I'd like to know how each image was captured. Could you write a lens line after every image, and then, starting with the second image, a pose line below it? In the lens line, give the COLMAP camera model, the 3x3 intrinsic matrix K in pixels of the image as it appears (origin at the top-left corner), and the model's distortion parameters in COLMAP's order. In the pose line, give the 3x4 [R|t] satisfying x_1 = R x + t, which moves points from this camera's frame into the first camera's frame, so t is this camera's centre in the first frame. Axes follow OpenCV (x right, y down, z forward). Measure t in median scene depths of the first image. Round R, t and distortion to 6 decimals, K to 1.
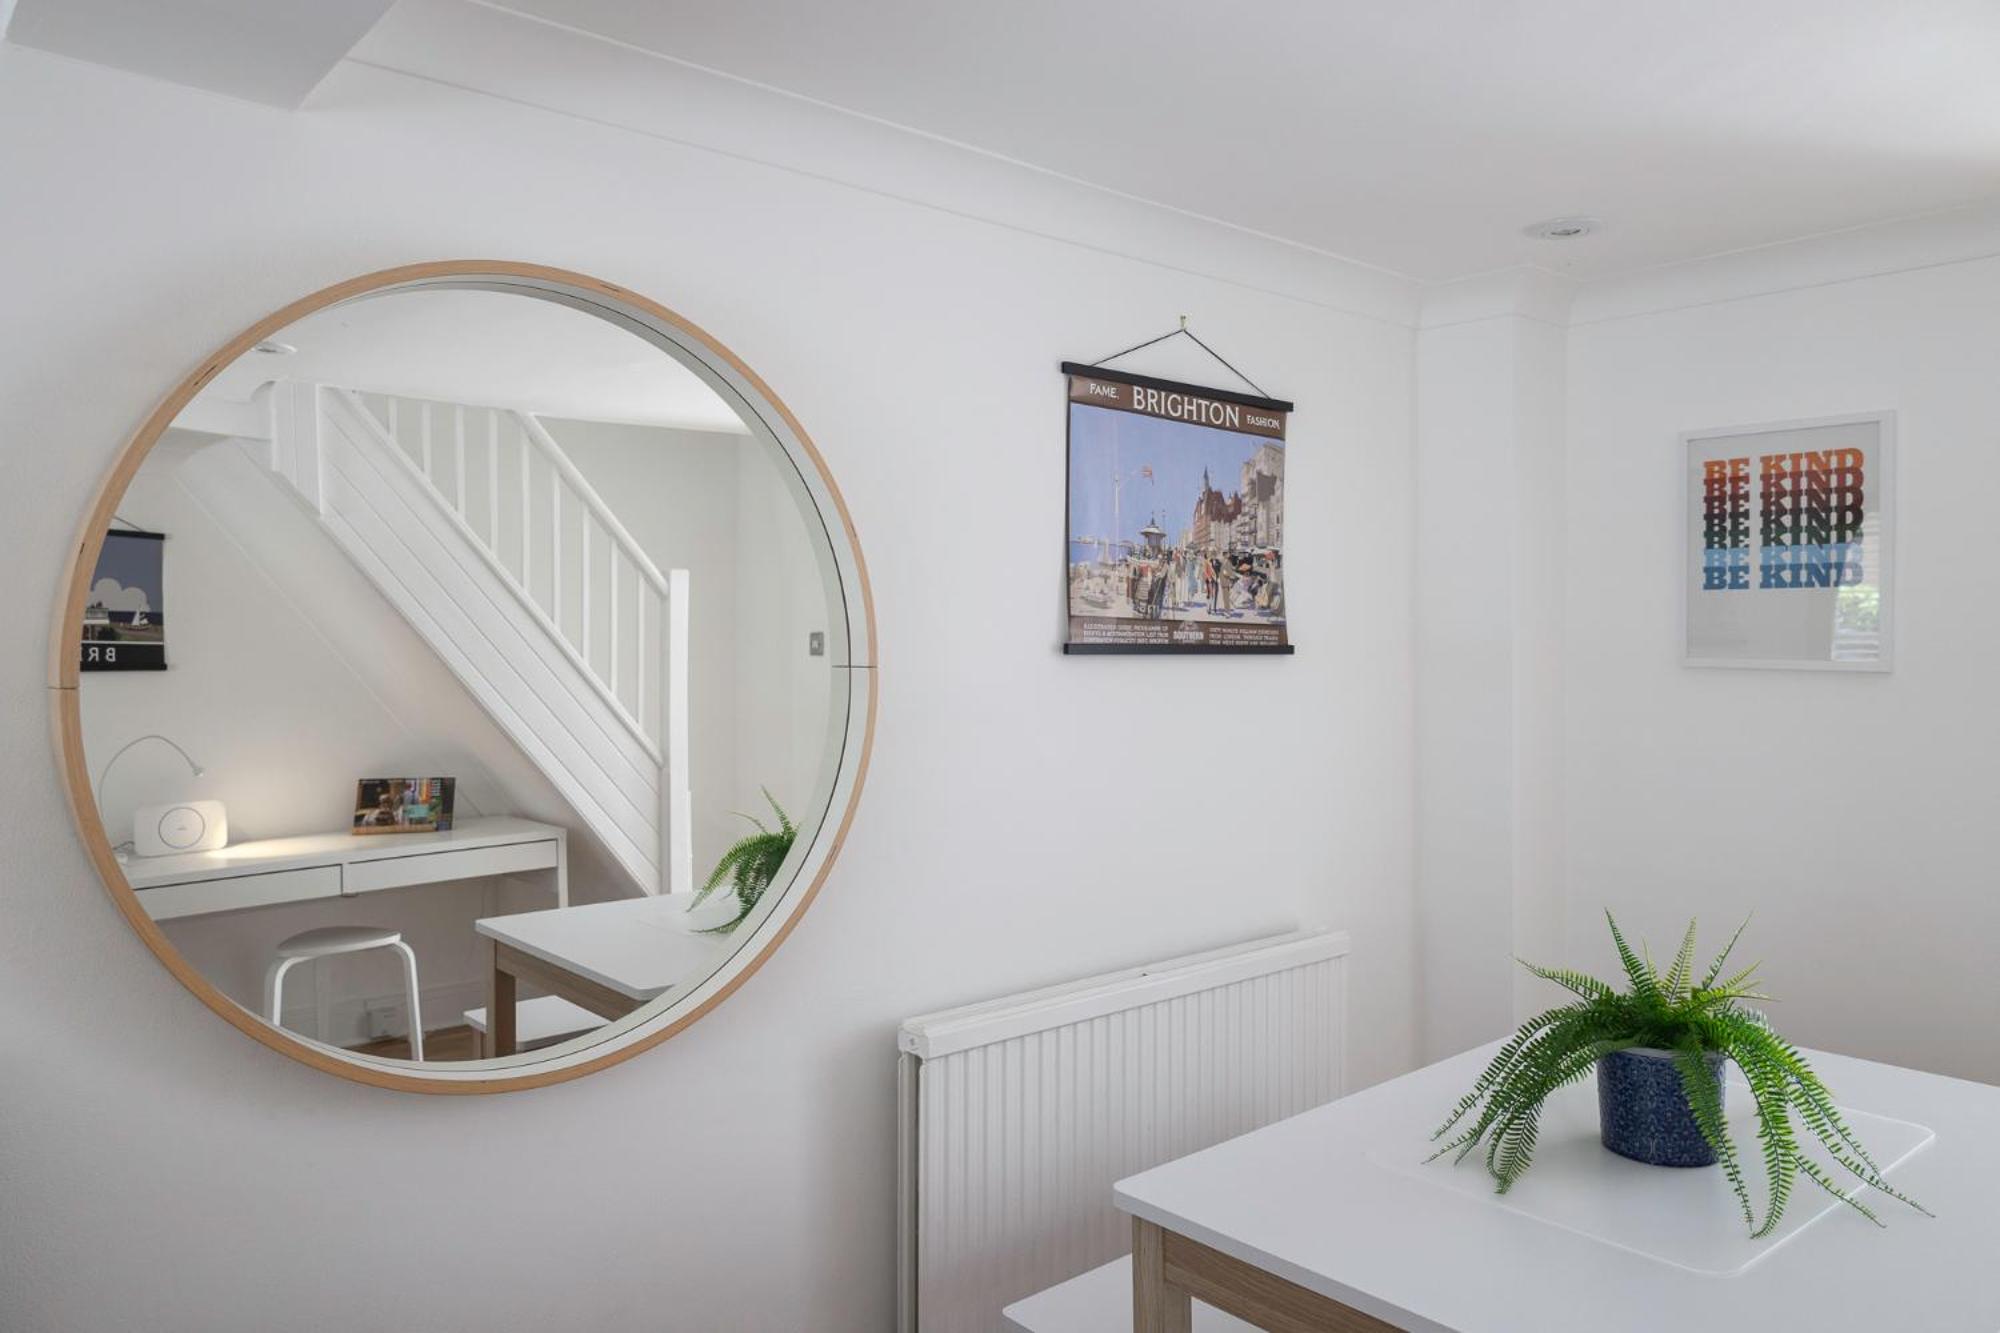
lens RADIAL K [[1165.1, 0, 1000.0], [0, 1165.1, 666.5], [0, 0, 1]] dist [0.006522, 0.000933]
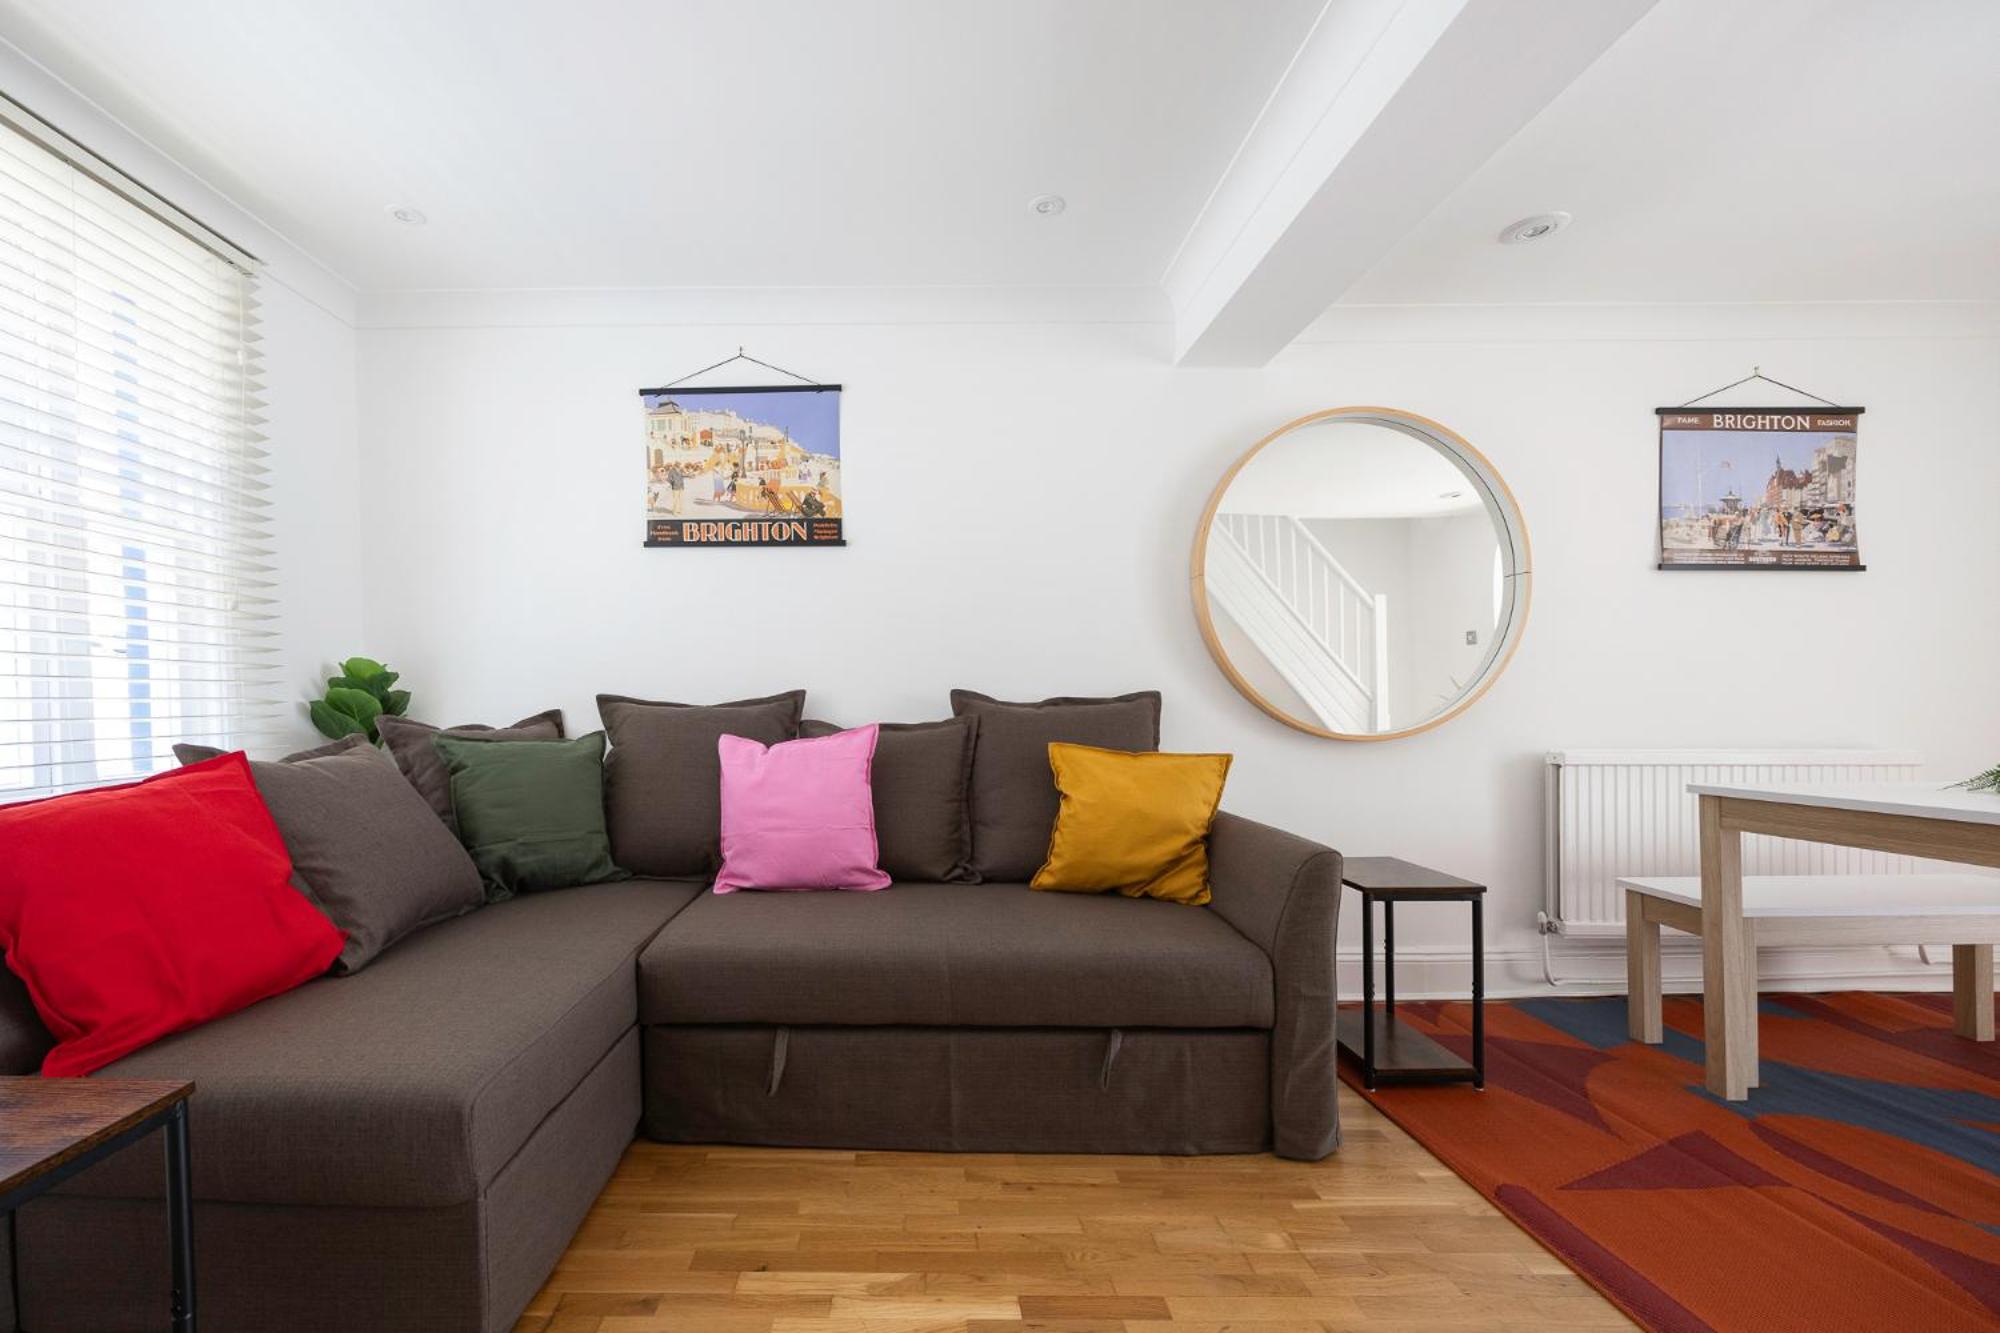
lens RADIAL K [[785.9, 0, 991.1], [0, 785.9, 672.7], [0, 0, 1]] dist [-0.000143, -0.000049]
pose [[0.777906, -0.009352, -0.628311, 0.014065], [-0.036134, 0.997569, -0.059584, 0.224335], [0.627341, 0.069054, 0.775677, -0.474730]]
